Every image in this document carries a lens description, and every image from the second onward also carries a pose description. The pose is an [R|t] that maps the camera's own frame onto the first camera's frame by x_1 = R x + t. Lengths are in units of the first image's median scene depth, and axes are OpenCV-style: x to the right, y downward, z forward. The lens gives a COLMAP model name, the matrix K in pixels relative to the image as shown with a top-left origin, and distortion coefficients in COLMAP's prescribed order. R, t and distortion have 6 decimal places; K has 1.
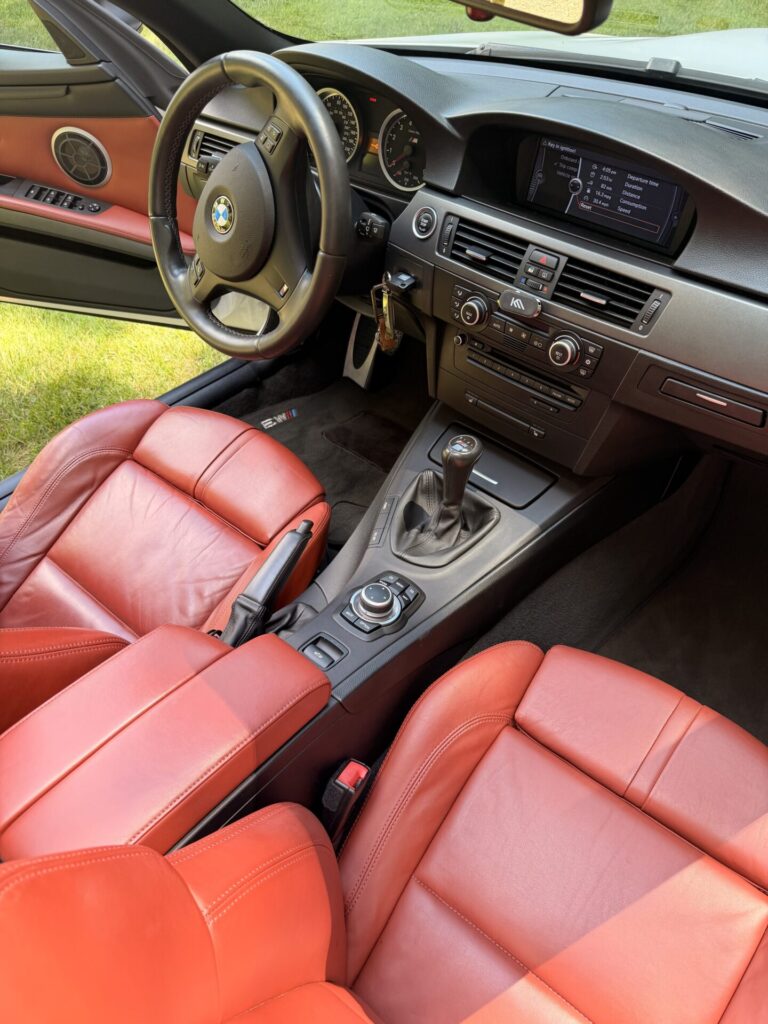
lens RADIAL K [[749.3, 0, 384.0], [0, 749.3, 512.0], [0, 0, 1]] dist [0.036571, -0.003323]
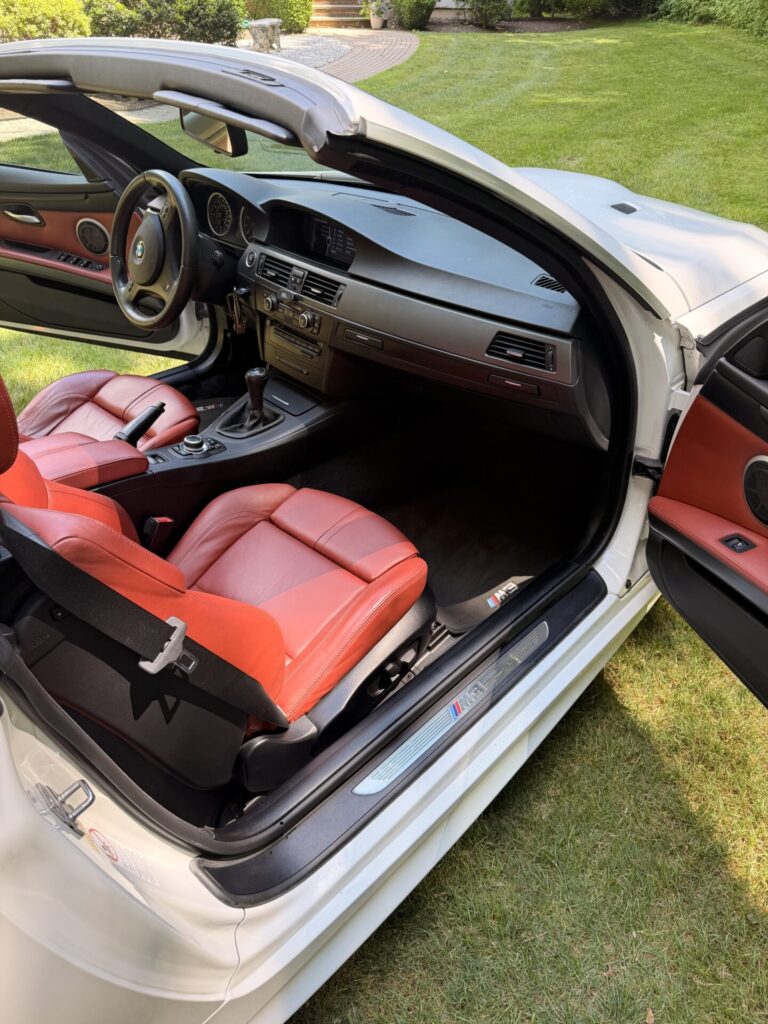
lens RADIAL K [[749.3, 0, 384.0], [0, 749.3, 512.0], [0, 0, 1]] dist [0.036571, -0.003323]
pose [[0.997126, 0.042658, -0.062614, 0.540531], [-0.051562, 0.987599, -0.148287, 0.498450], [0.055512, 0.151090, 0.986960, -0.722835]]
